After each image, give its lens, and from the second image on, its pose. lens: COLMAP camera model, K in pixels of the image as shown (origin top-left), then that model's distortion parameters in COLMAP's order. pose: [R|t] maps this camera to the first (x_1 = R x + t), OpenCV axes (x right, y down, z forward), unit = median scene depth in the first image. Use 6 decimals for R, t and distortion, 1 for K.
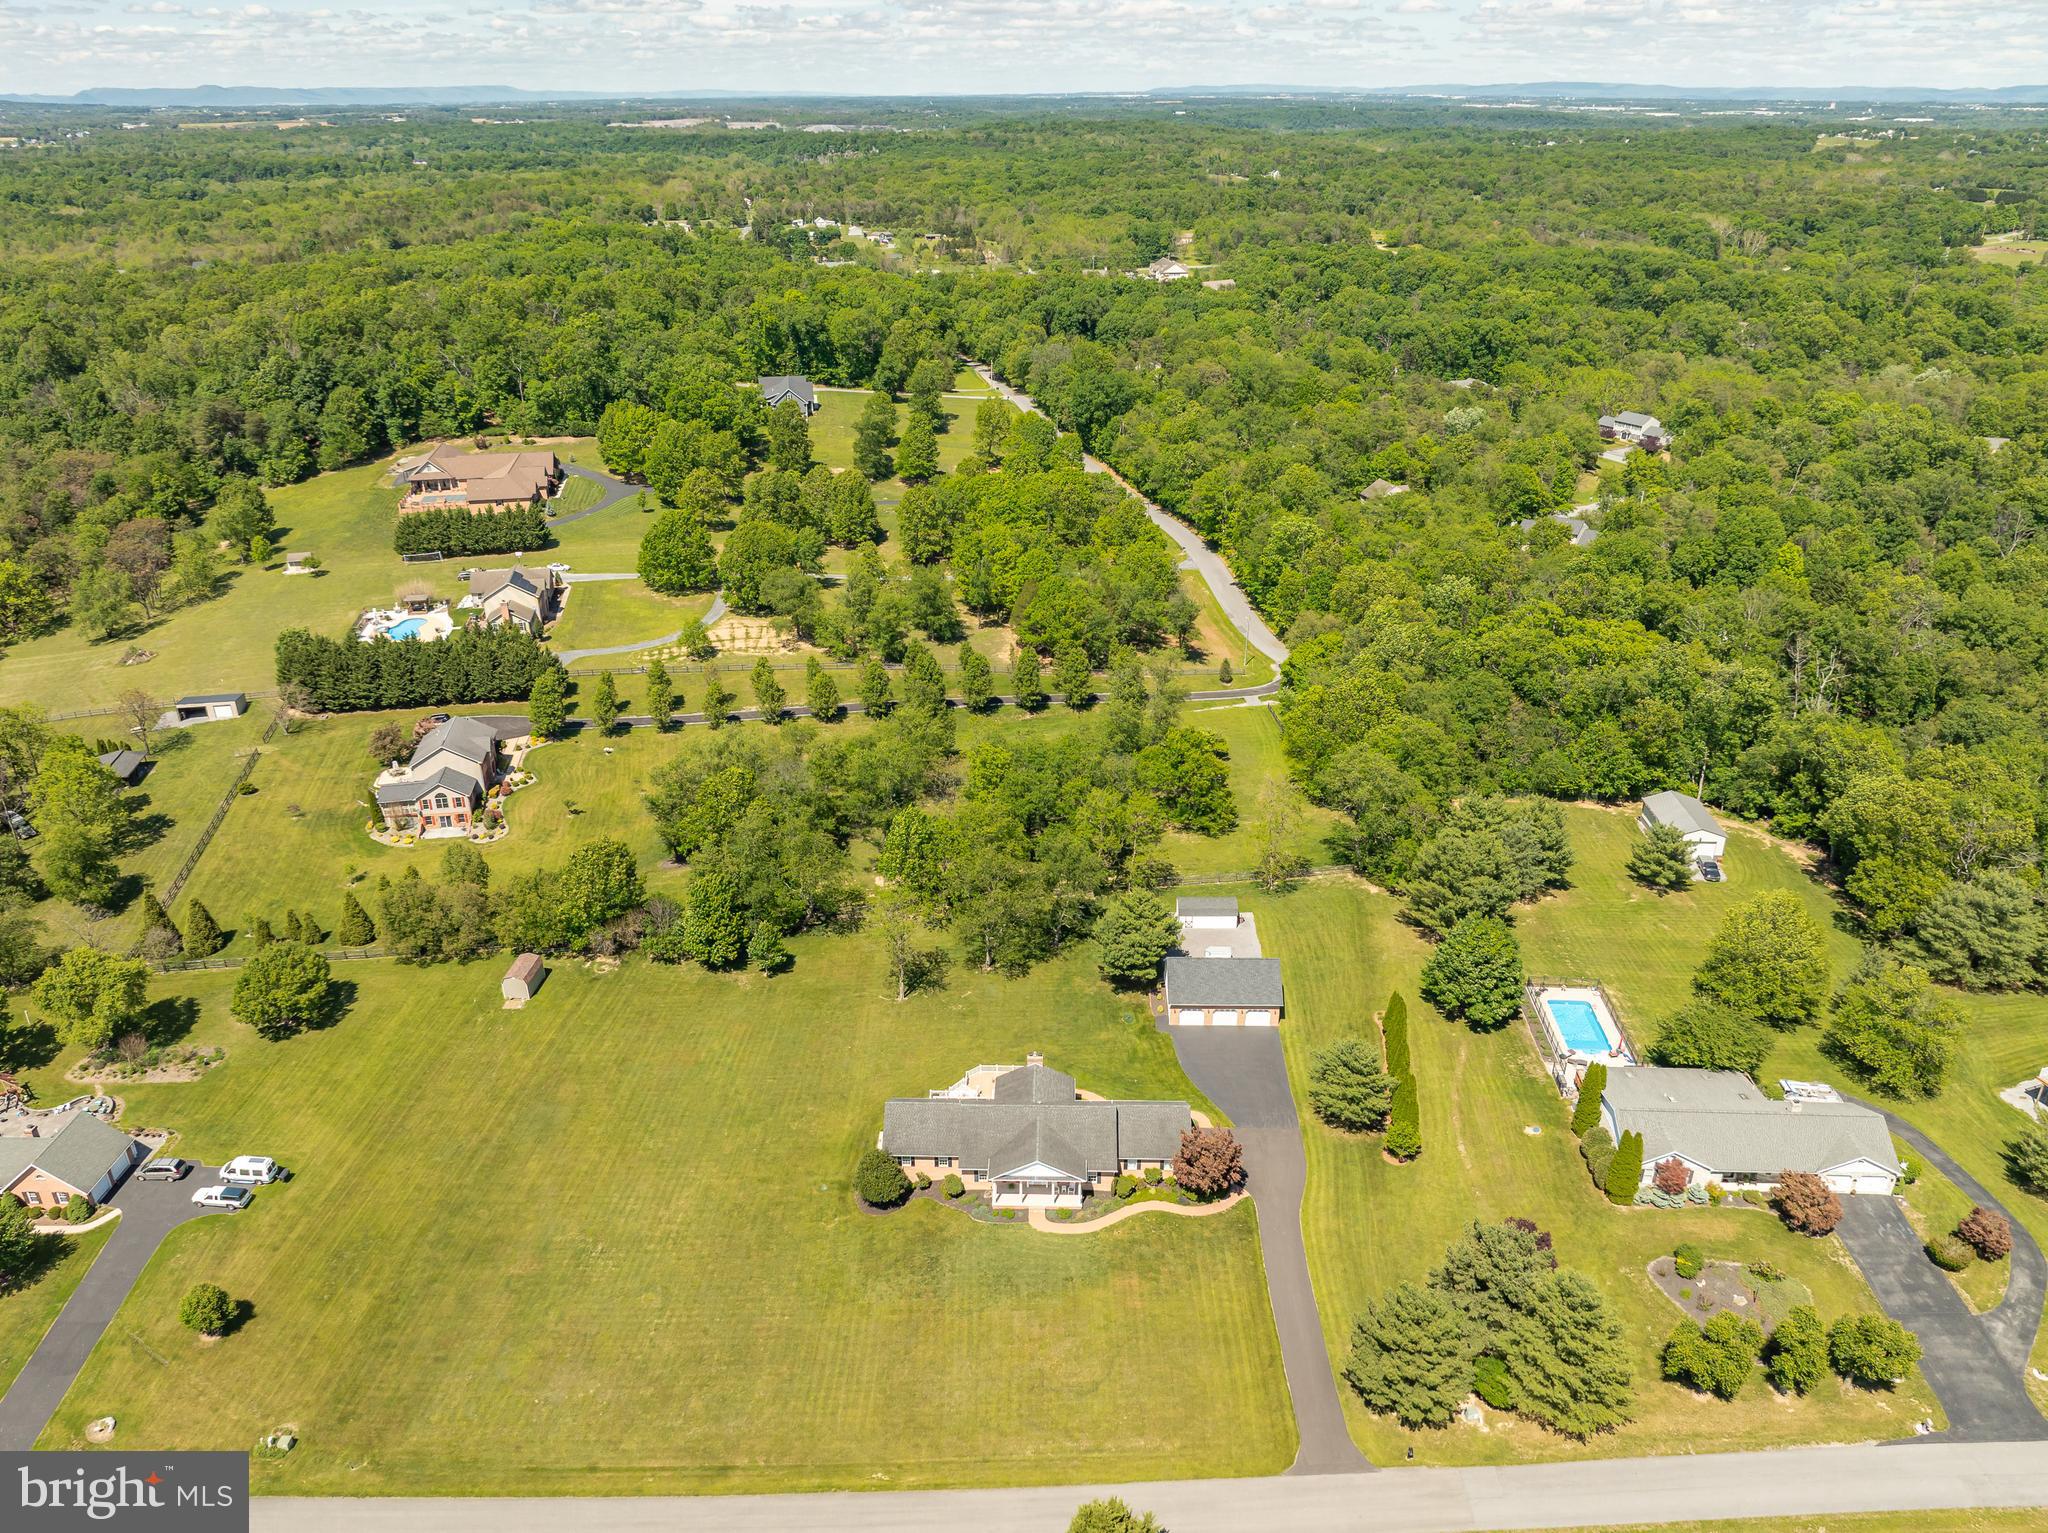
lens RADIAL K [[1450.7, 0, 1024.6], [0, 1450.7, 763.3], [0, 0, 1]] dist [-0.035652, -0.007098]
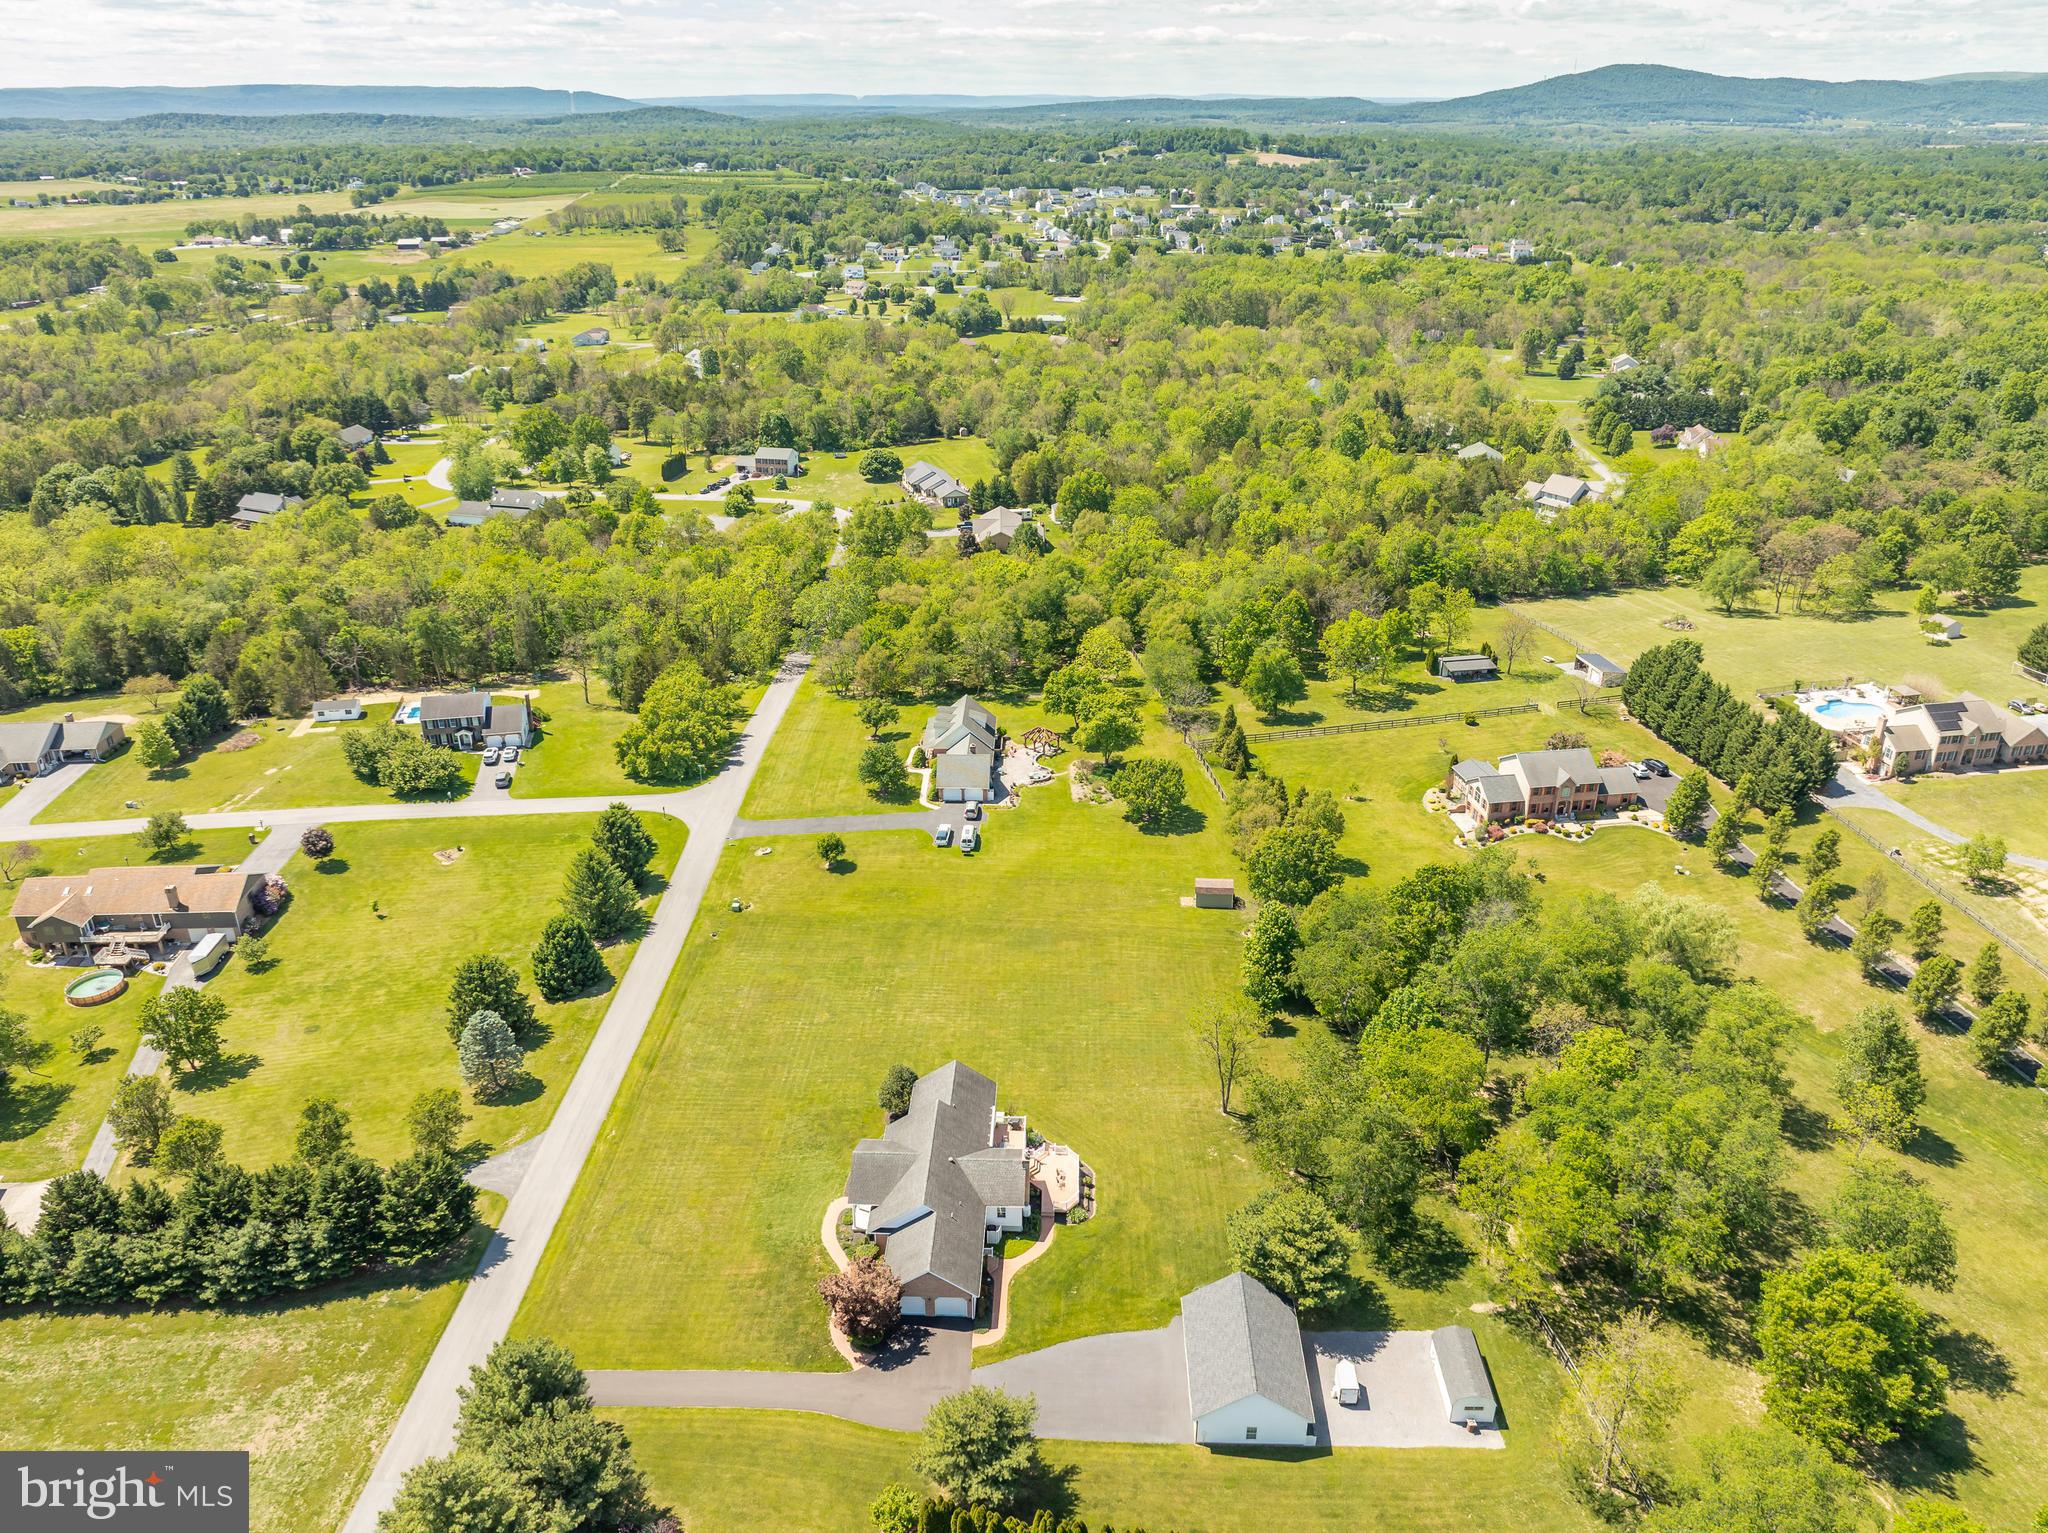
lens RADIAL K [[1450.2, 0, 1029.5], [0, 1450.2, 761.8], [0, 0, 1]] dist [-0.035163, 0.001370]
pose [[-0.007424, 0.416321, -0.909188, 0.802772], [-0.425712, 0.821388, 0.379593, -0.382150], [0.904828, 0.389870, 0.171135, 0.813931]]
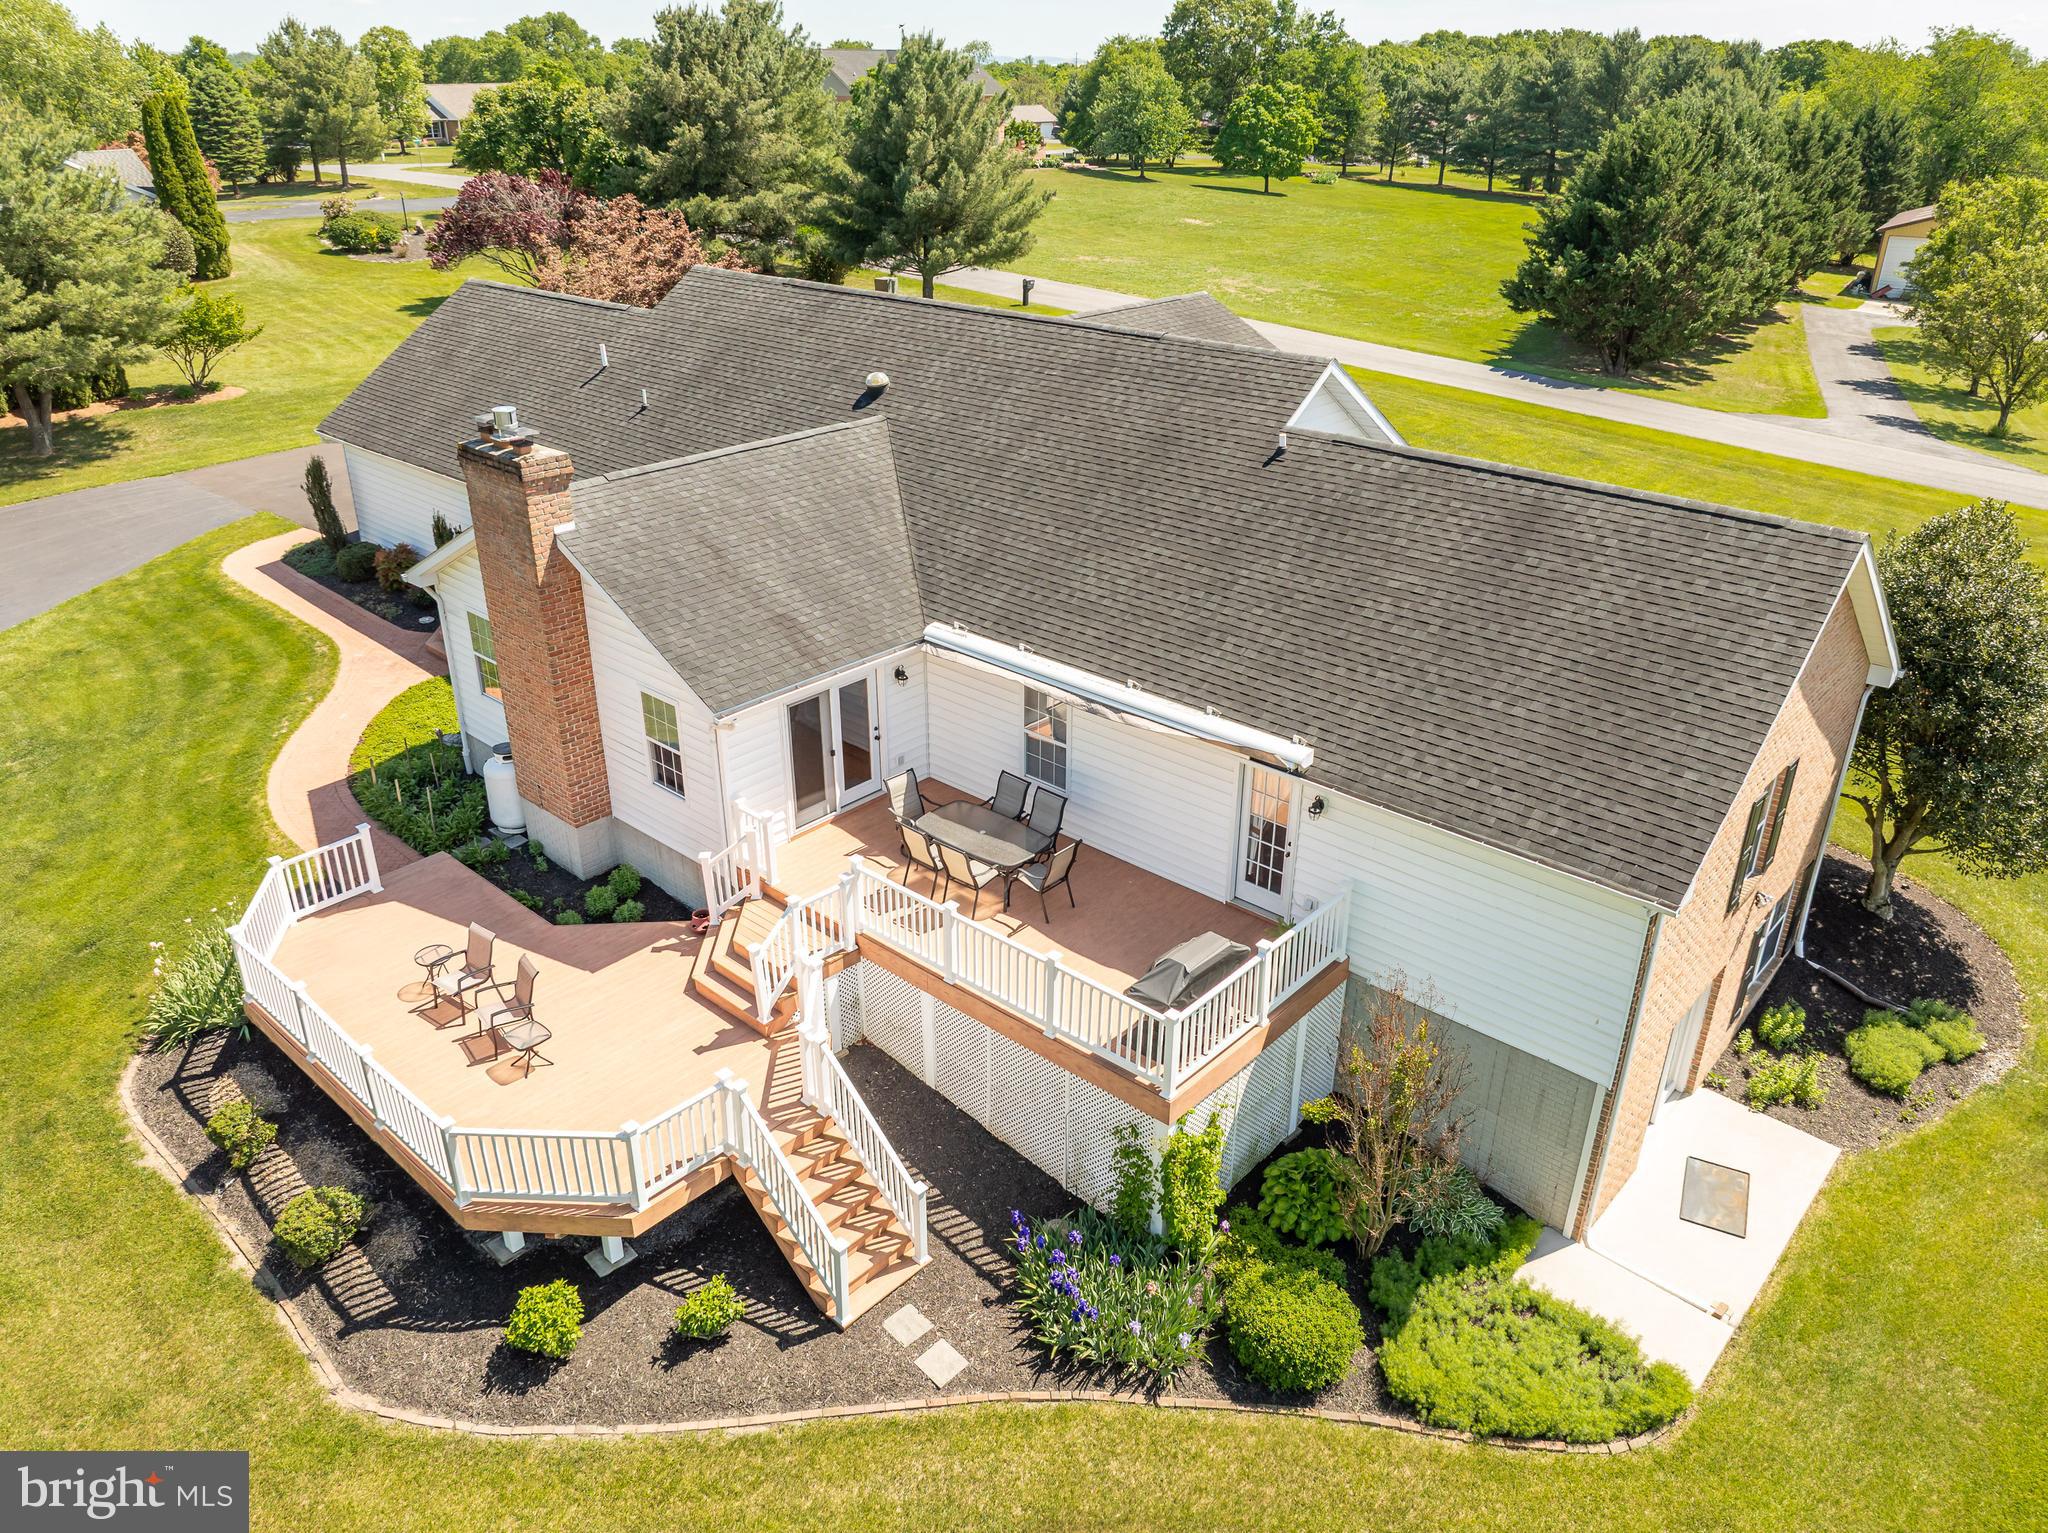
lens RADIAL K [[1450.7, 0, 1024.6], [0, 1450.7, 763.3], [0, 0, 1]] dist [-0.035652, -0.007098]
pose [[-0.758004, -0.283622, 0.587357, -0.121025], [0.276761, 0.675565, 0.683385, 0.159409], [-0.590621, 0.680567, -0.433585, 1.140639]]
